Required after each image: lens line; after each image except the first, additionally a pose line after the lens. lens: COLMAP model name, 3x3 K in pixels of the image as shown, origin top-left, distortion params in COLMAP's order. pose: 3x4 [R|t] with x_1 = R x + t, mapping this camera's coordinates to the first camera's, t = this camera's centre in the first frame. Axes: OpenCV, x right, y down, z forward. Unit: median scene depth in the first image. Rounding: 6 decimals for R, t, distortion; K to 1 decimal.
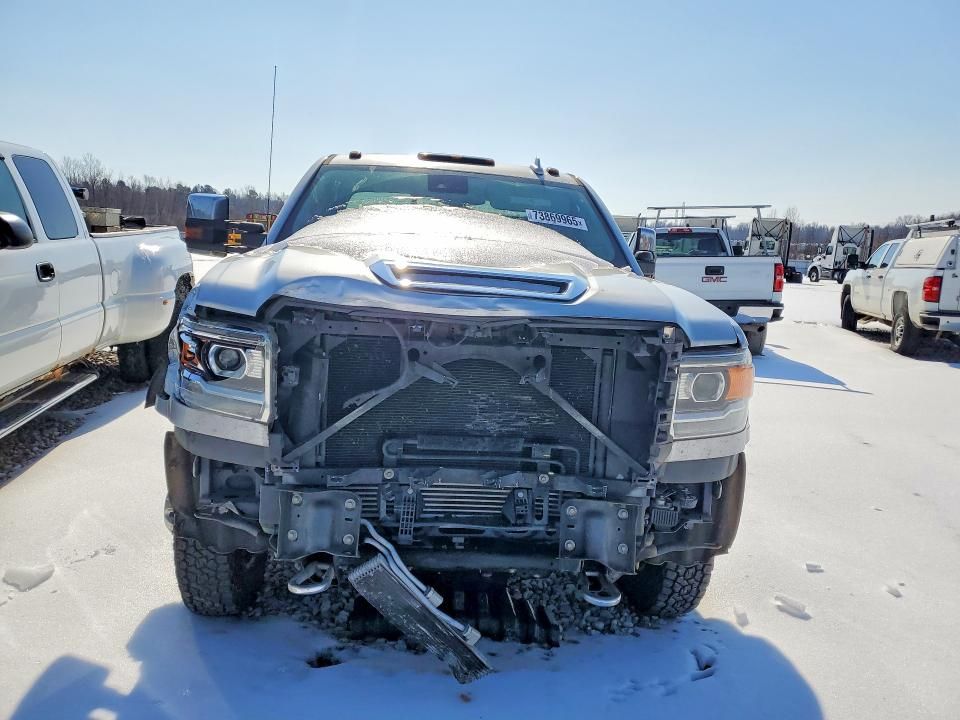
lens RADIAL K [[696.8, 0, 480.0], [0, 696.8, 360.0], [0, 0, 1]] dist [0.050968, -0.006815]
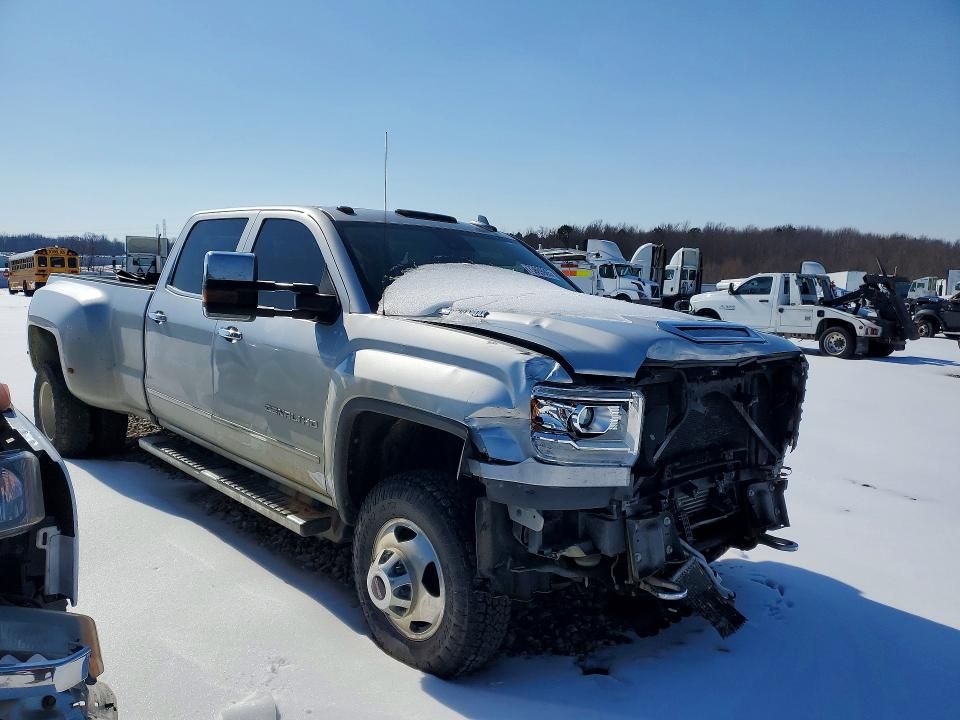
lens RADIAL K [[699.5, 0, 480.0], [0, 699.5, 360.0], [0, 0, 1]] dist [-0.007321, -0.002366]
pose [[0.816931, -0.090468, 0.569595, -1.048229], [0.111121, 0.993806, -0.001529, -0.100840], [-0.565929, 0.064543, 0.821924, 0.151035]]
